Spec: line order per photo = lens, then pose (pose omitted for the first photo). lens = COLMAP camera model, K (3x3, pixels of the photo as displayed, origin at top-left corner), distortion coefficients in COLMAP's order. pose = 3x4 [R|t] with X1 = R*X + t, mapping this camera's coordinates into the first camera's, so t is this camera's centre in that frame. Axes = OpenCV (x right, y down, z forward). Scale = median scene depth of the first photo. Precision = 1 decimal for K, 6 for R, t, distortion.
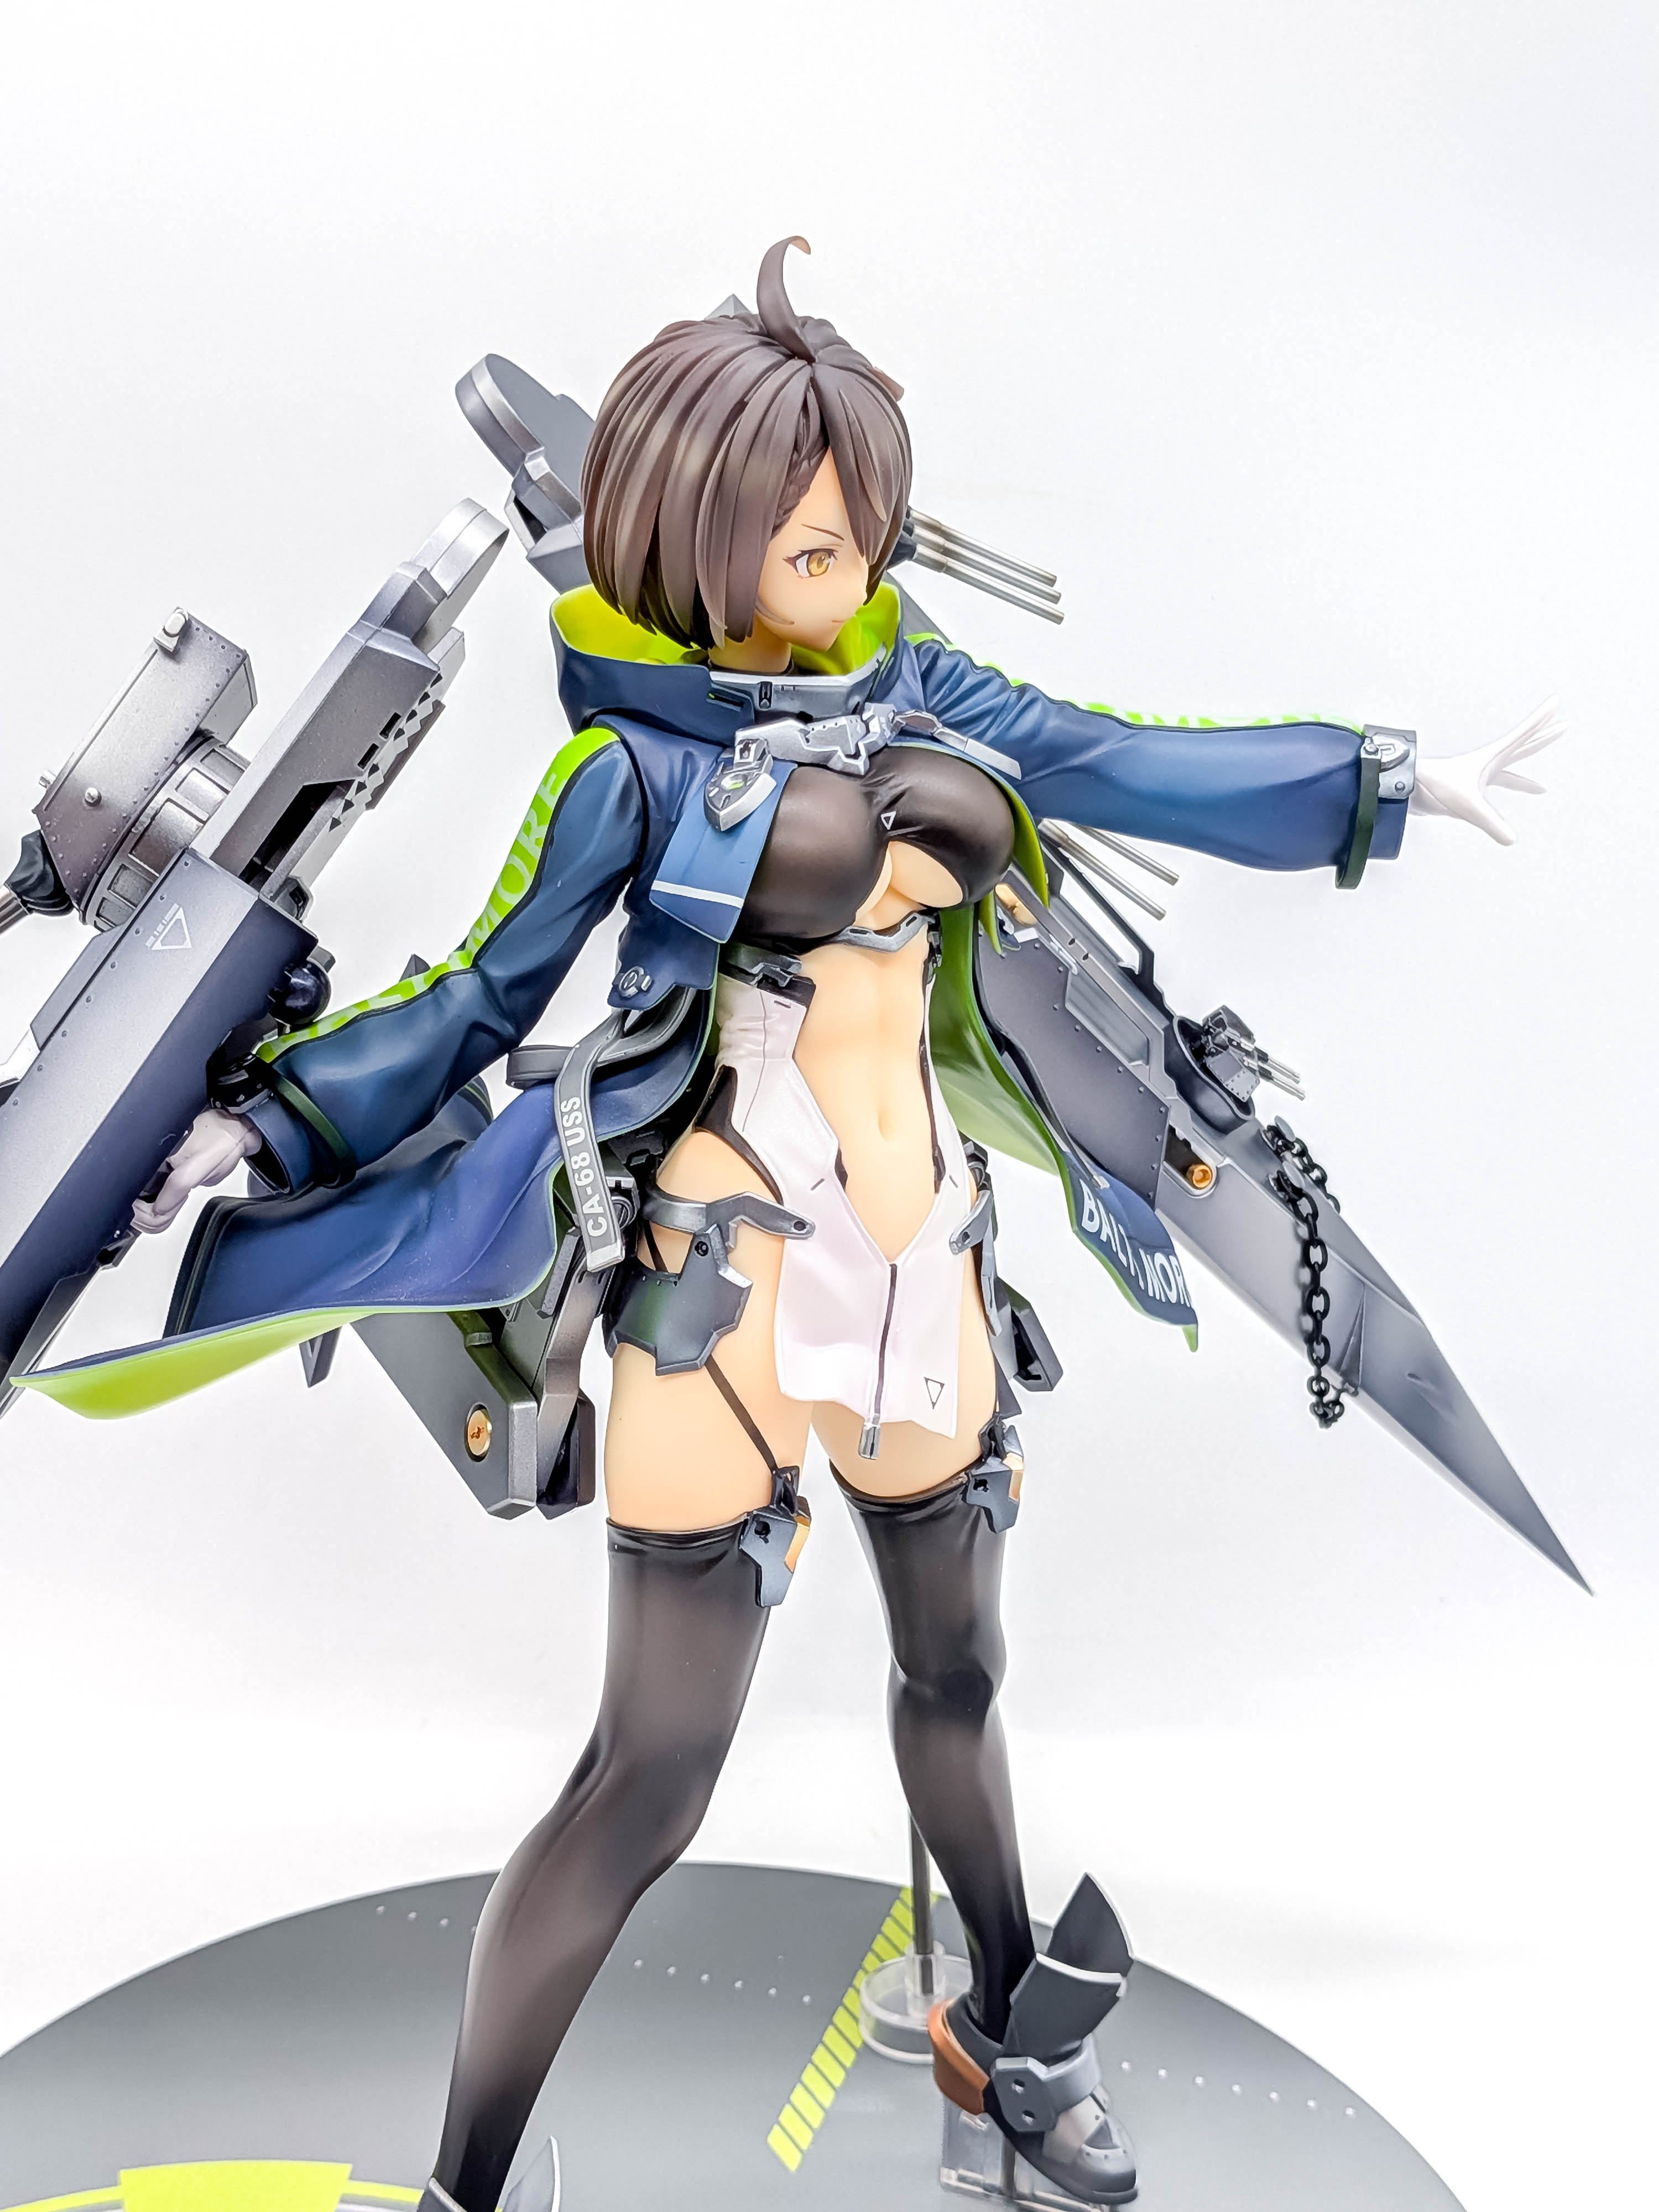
lens RADIAL K [[3259.0, 0, 841.6], [0, 3259.0, 1115.9], [0, 0, 1]] dist [0.075930, 0.000000]
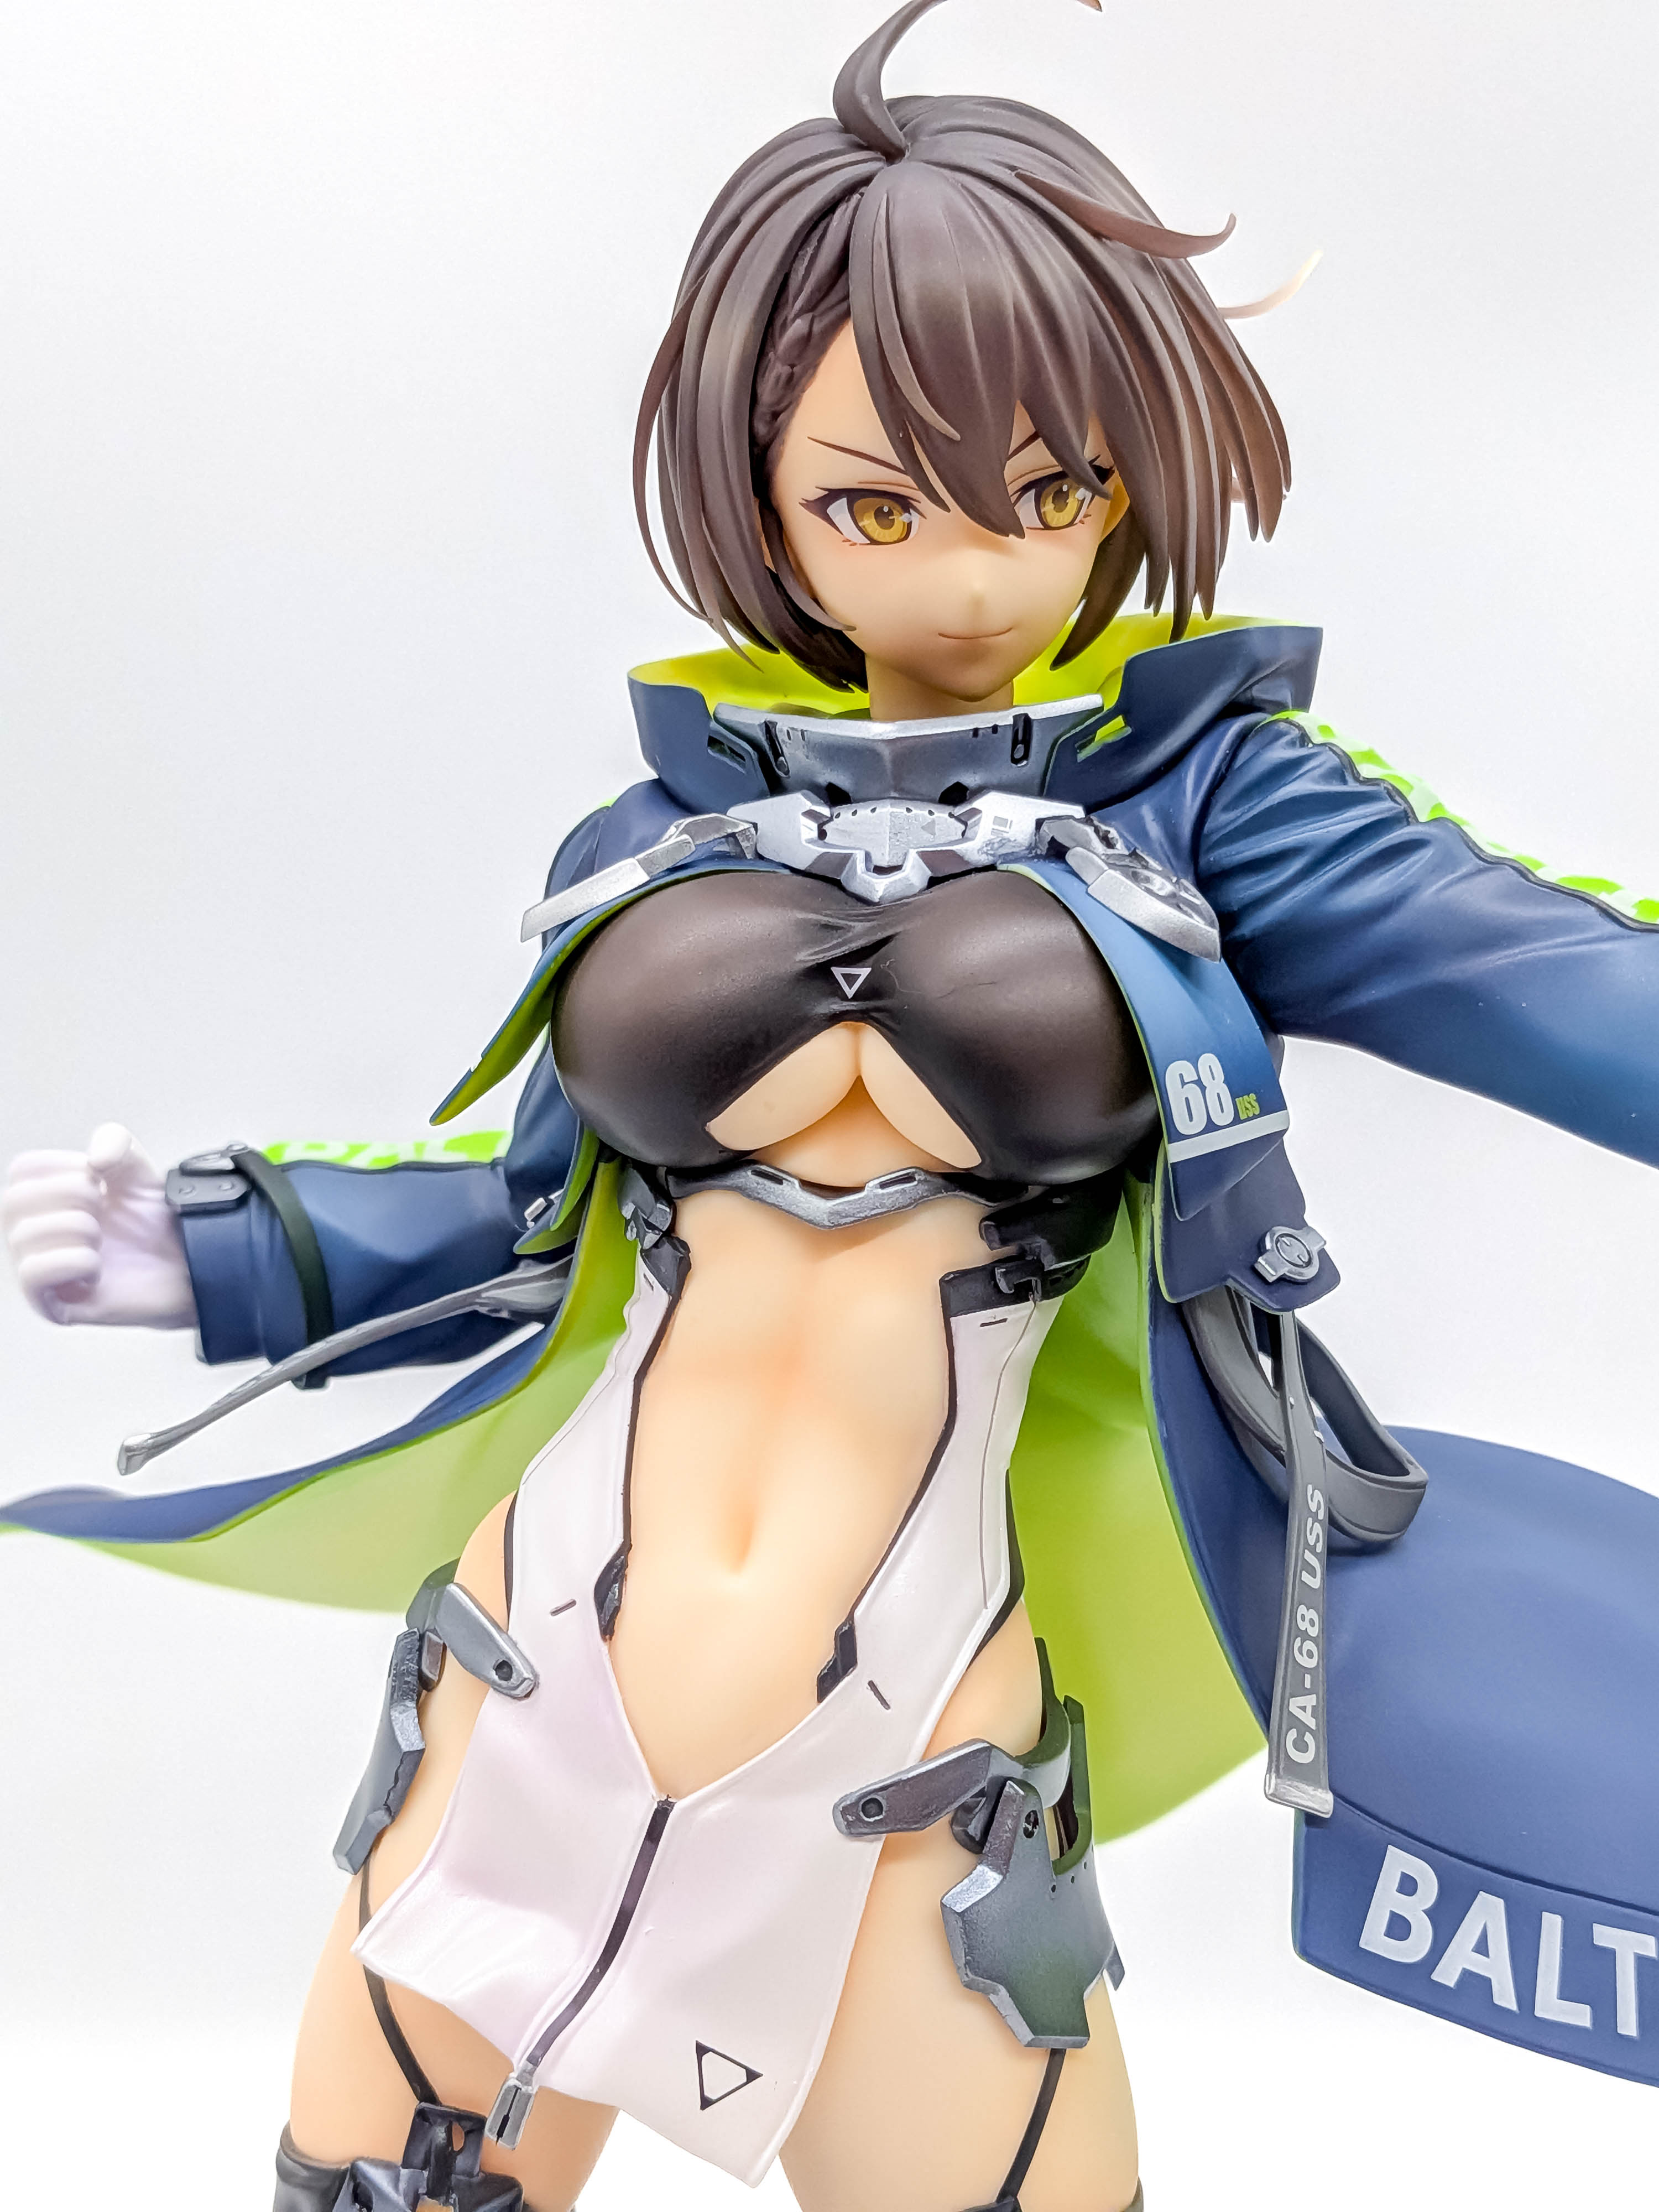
lens RADIAL K [[3259.0, 0, 879.1], [0, 3259.0, 1103.0], [0, 0, 1]] dist [0.075930, 0.000000]
pose [[0.637006, 0.124826, -0.760685, 0.420056], [-0.241996, 0.969298, -0.043591, -0.048308], [0.731889, 0.211850, 0.647655, 0.651932]]
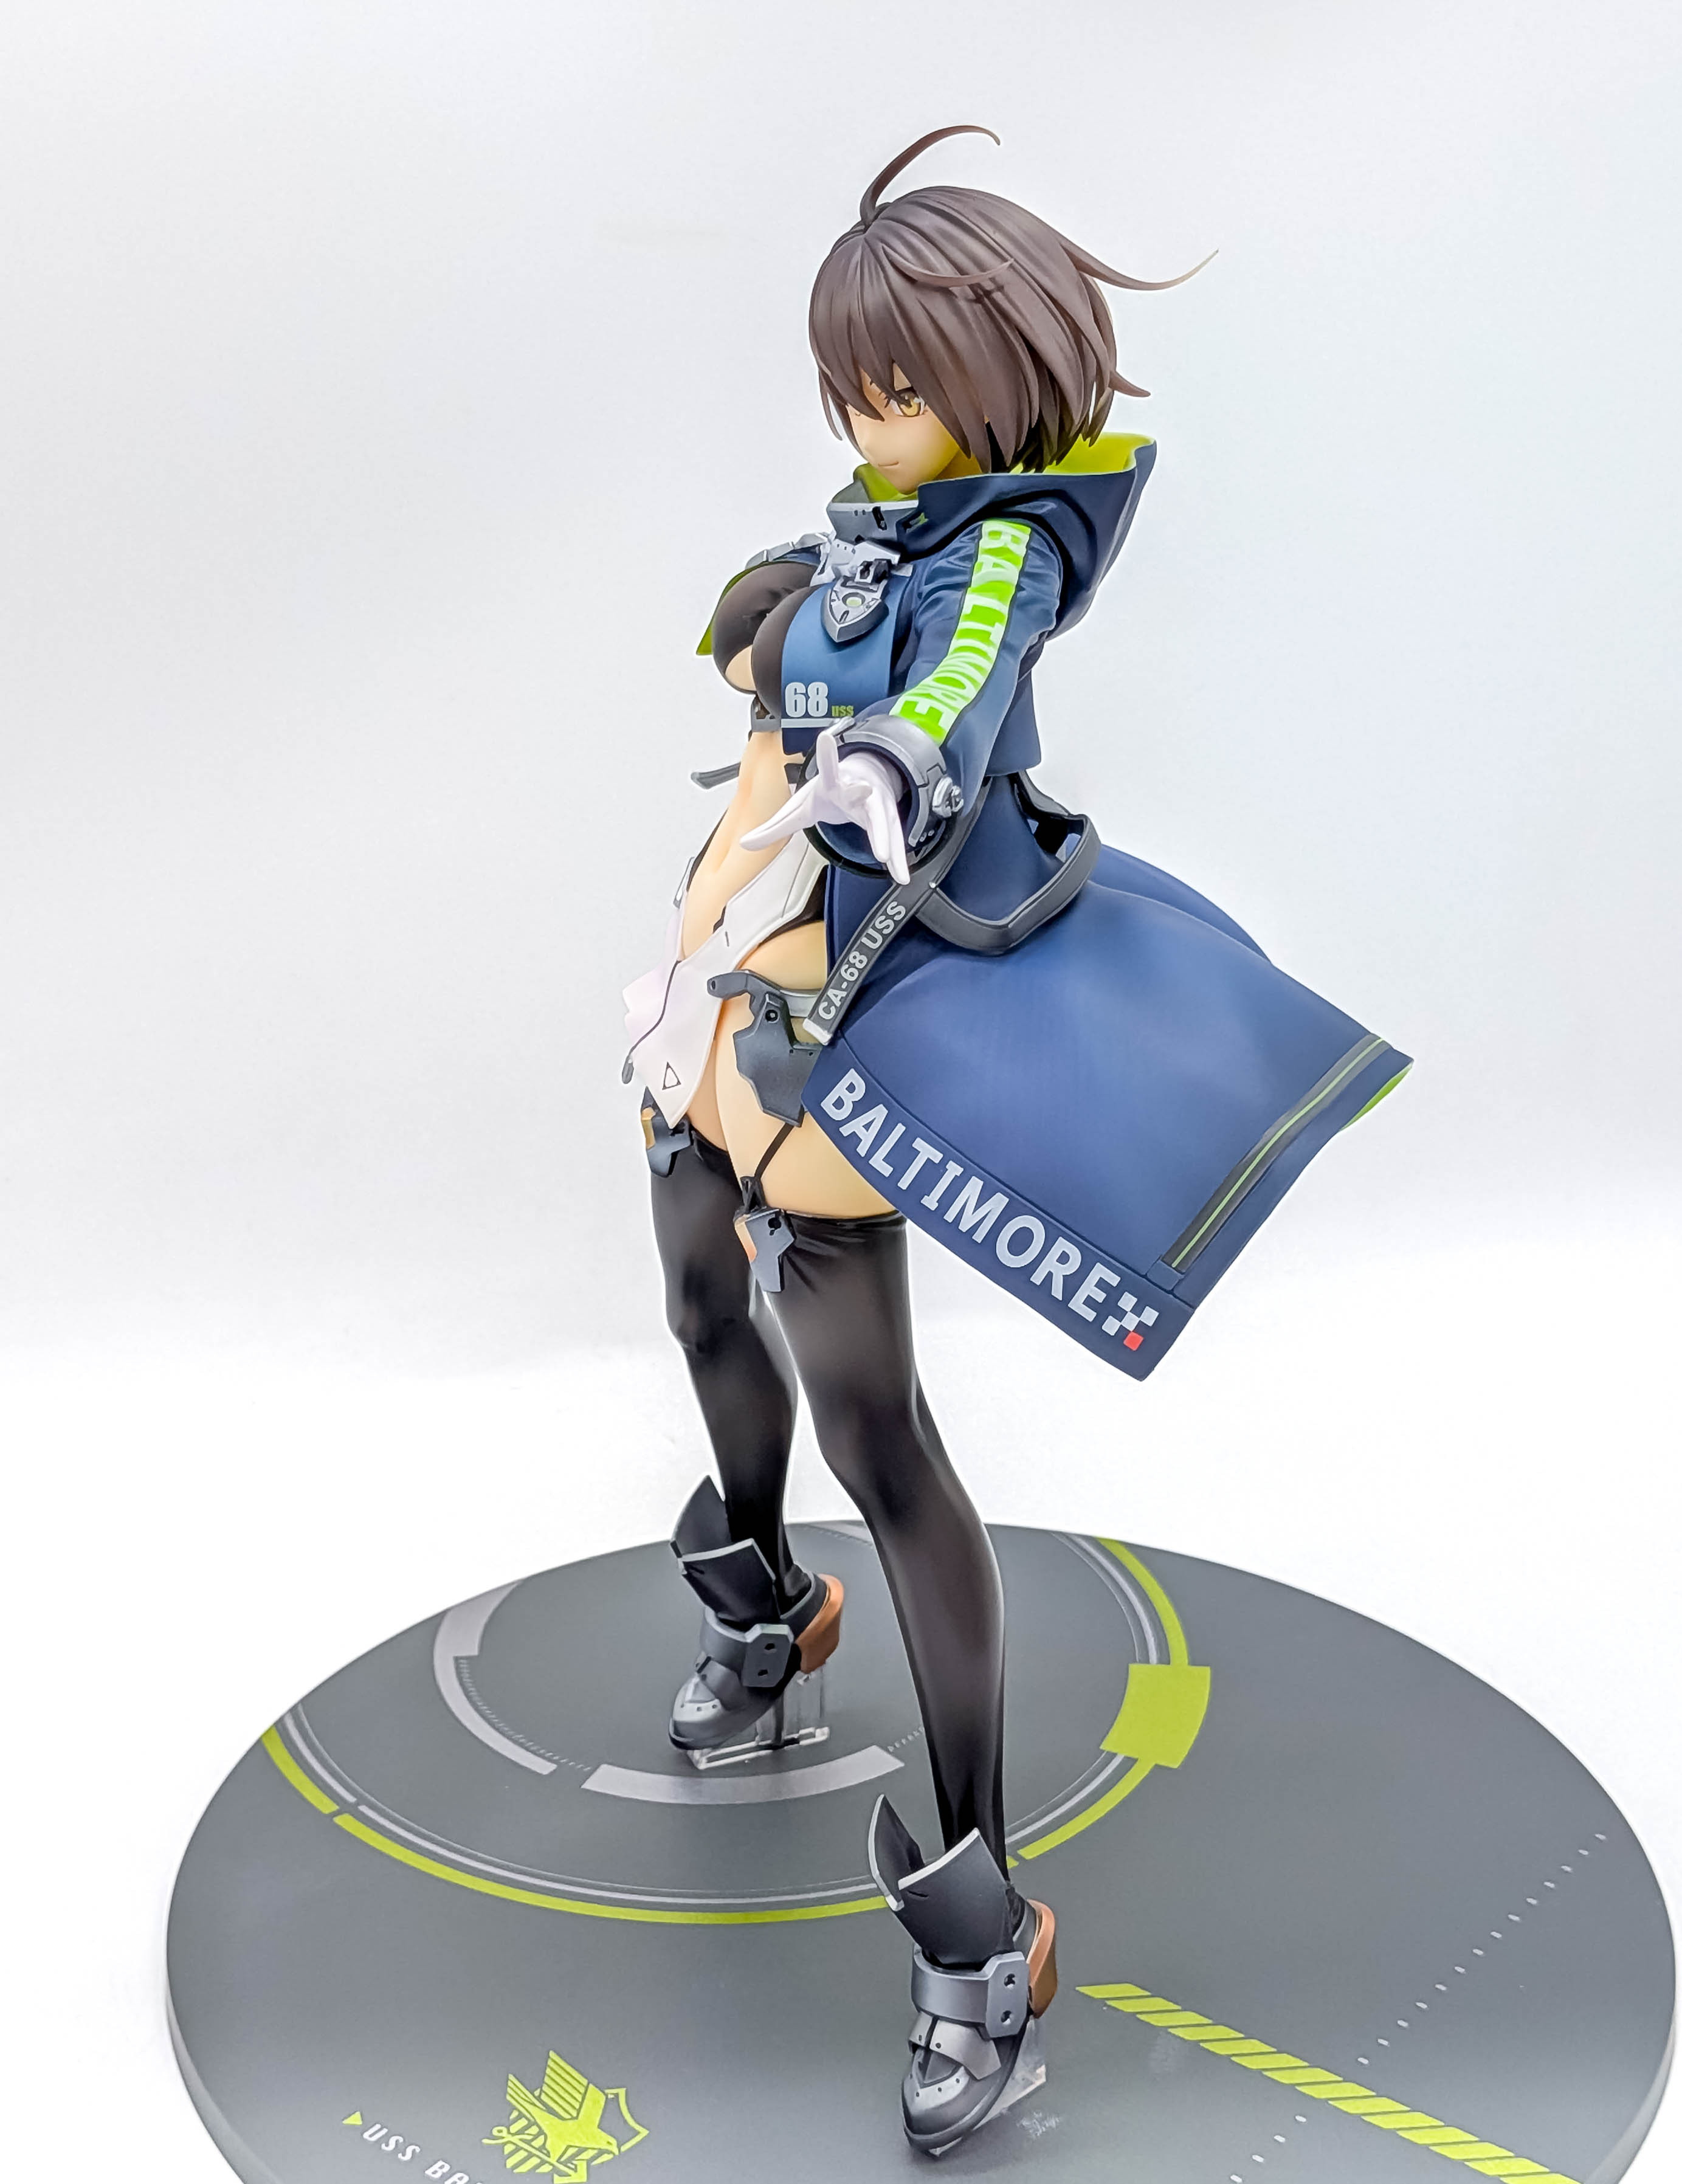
lens RADIAL K [[3550.5, 0, 684.5], [0, 3550.5, 1103.2], [0, 0, 1]] dist [0.077299, 0.000000]
pose [[-0.397905, 0.309578, -0.863616, 1.165742], [-0.260481, 0.864484, 0.429903, -0.474883], [0.879671, 0.396017, -0.263344, 1.357310]]
